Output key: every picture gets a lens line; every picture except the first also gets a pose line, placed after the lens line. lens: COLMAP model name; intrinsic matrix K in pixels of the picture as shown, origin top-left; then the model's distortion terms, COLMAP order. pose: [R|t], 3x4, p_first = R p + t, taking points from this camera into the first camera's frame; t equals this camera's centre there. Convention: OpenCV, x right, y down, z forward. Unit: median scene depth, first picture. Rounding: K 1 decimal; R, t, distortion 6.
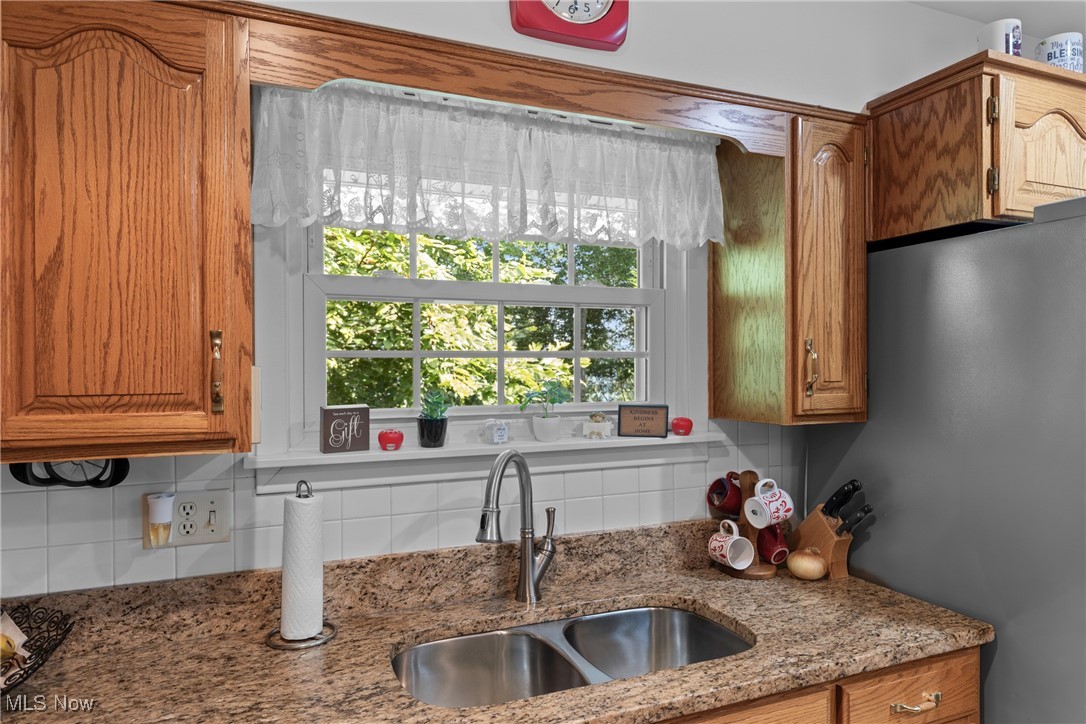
lens RADIAL K [[689.6, 0, 535.3], [0, 689.6, 362.5], [0, 0, 1]] dist [-0.001295, -0.000646]
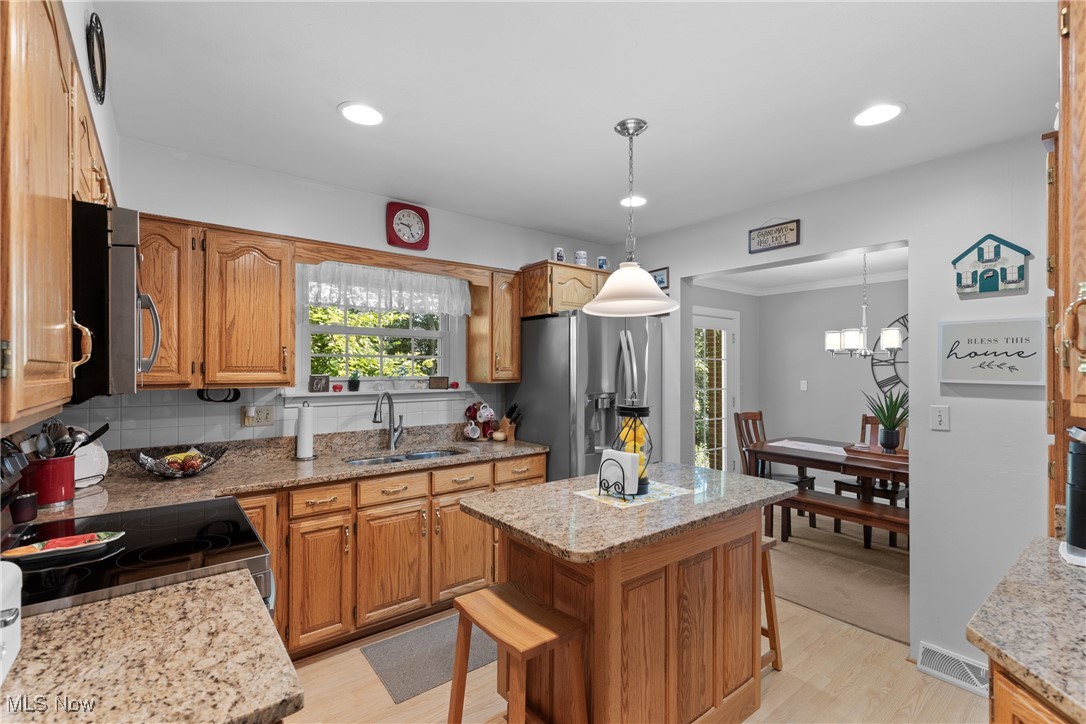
lens RADIAL K [[489.6, 0, 532.5], [0, 489.6, 366.0], [0, 0, 1]] dist [0.007140, -0.000155]
pose [[0.966135, 0.008353, 0.257902, 0.024083], [-0.007697, 0.999964, -0.003556, 0.027750], [-0.257922, 0.001451, 0.966165, -0.951803]]
